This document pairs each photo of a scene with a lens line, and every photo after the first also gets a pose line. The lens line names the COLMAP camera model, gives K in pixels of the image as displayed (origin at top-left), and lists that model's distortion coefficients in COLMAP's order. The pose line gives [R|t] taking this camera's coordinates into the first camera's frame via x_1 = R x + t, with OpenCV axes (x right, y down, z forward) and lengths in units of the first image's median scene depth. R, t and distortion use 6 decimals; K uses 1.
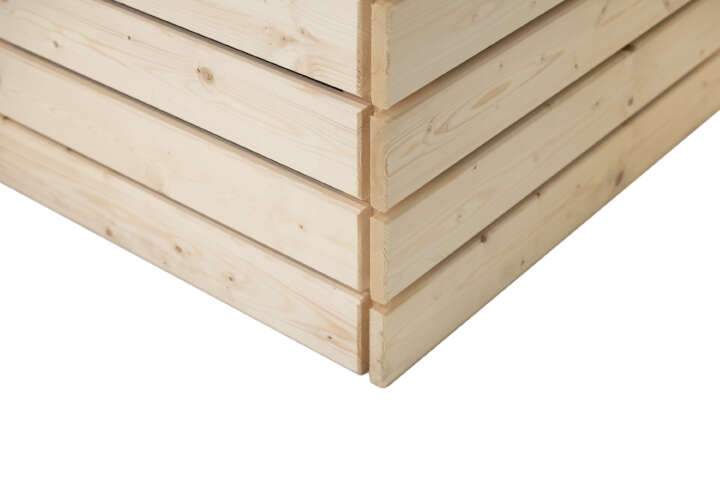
lens RADIAL K [[1277.6, 0, 360.0], [0, 1277.6, 240.0], [0, 0, 1]] dist [-0.199778, -0.078186]
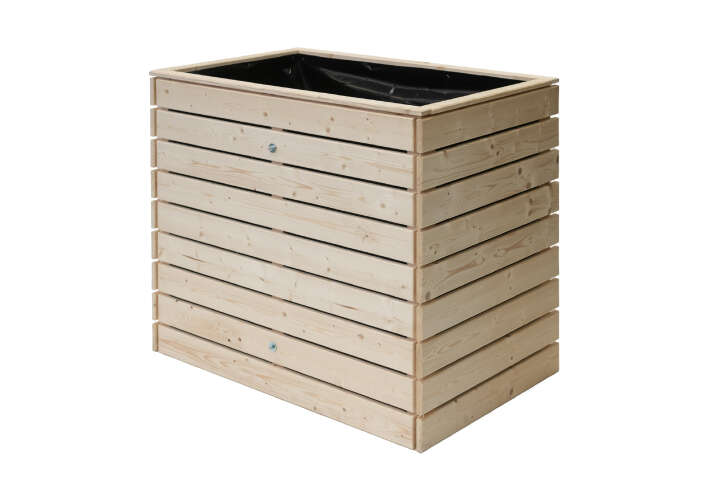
lens RADIAL K [[1084.6, 0, 360.0], [0, 1084.6, 240.0], [0, 0, 1]] dist [-0.026279, -0.026373]
pose [[0.999839, -0.009736, -0.015086, -0.077908], [0.003589, 0.931630, -0.363392, 0.553712], [0.017593, 0.363279, 0.931514, -1.386711]]
